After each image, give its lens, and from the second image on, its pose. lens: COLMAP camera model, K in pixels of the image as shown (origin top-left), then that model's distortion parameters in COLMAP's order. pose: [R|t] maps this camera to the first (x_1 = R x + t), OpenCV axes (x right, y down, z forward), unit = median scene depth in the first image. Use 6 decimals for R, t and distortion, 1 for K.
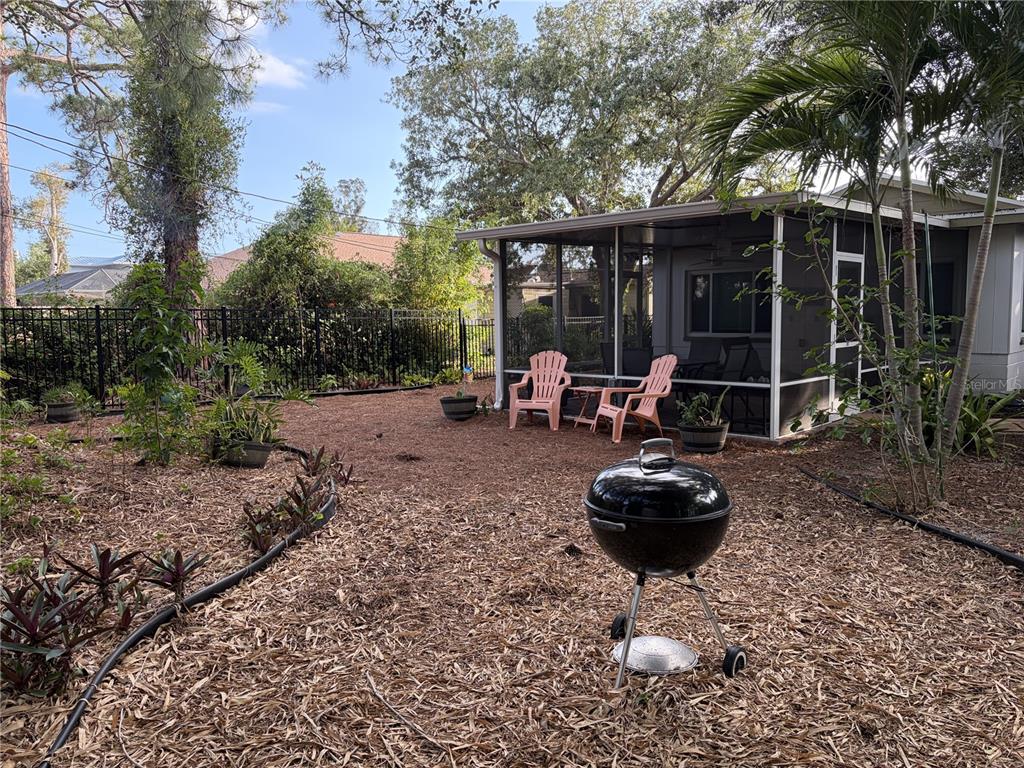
lens RADIAL K [[779.8, 0, 513.4], [0, 779.8, 386.6], [0, 0, 1]] dist [0.034041, -0.014992]
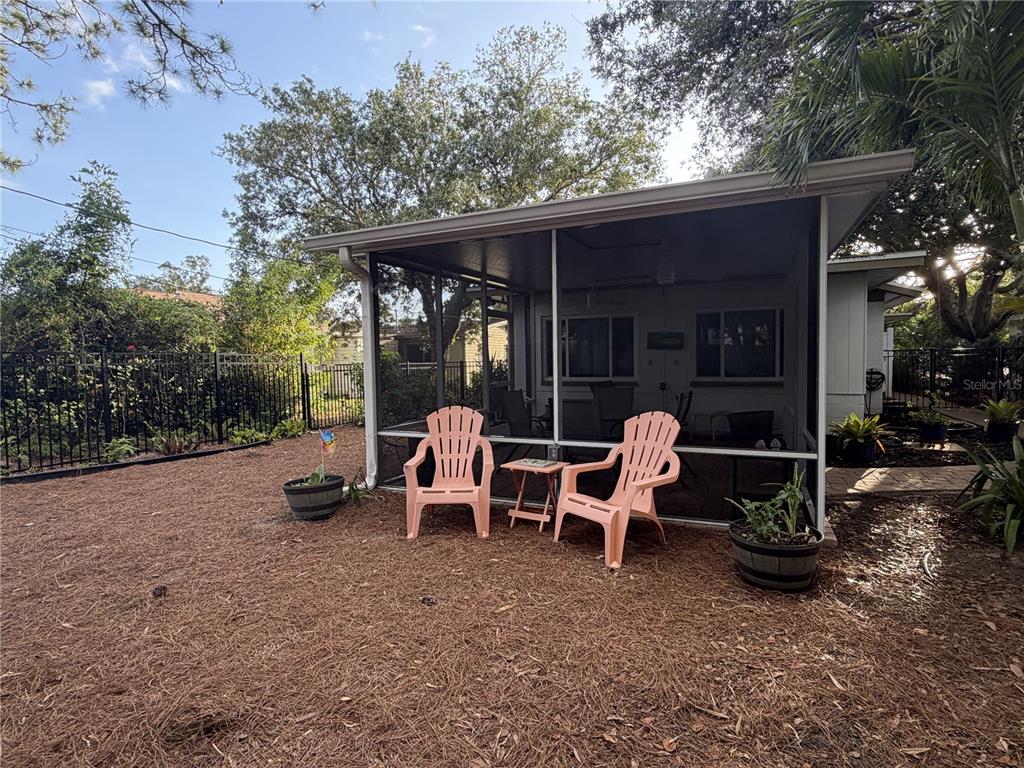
lens RADIAL K [[525.8, 0, 512.2], [0, 525.8, 379.0], [0, 0, 1]] dist [-0.008319, 0.001141]
pose [[0.945621, -0.015189, 0.324915, -0.037094], [0.035190, 0.997823, -0.055768, -0.027831], [-0.323361, 0.064169, 0.944098, 0.353793]]
